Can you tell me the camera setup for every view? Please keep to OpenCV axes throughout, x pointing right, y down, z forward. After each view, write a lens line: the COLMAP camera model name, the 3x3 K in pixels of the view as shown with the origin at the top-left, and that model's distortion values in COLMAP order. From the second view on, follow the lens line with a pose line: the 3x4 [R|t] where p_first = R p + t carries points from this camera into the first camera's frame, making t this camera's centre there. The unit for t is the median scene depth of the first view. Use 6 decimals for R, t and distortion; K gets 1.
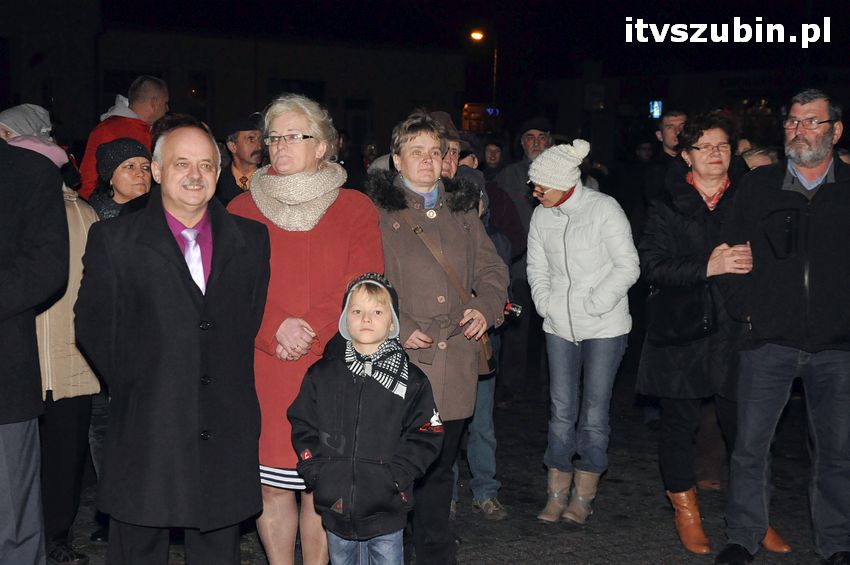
lens RADIAL K [[1643.0, 0, 425.3], [0, 1643.0, 282.7], [0, 0, 1]] dist [-0.080641, 0.000000]
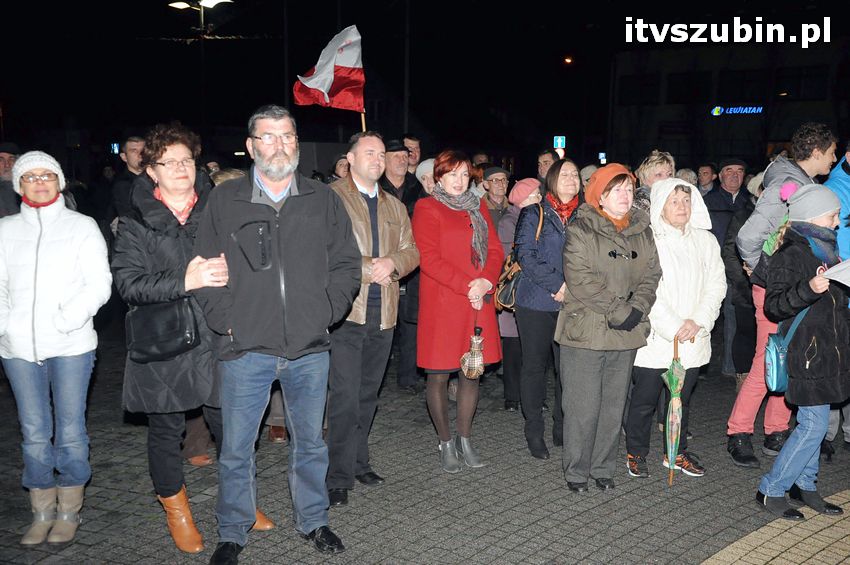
lens RADIAL K [[927.4, 0, 419.0], [0, 927.4, 281.7], [0, 0, 1]] dist [-0.024229, 0.000000]
pose [[0.848360, -0.074355, 0.524172, -0.005816], [0.048422, 0.996836, 0.063033, -0.038248], [-0.527201, -0.028093, 0.849276, 0.431917]]
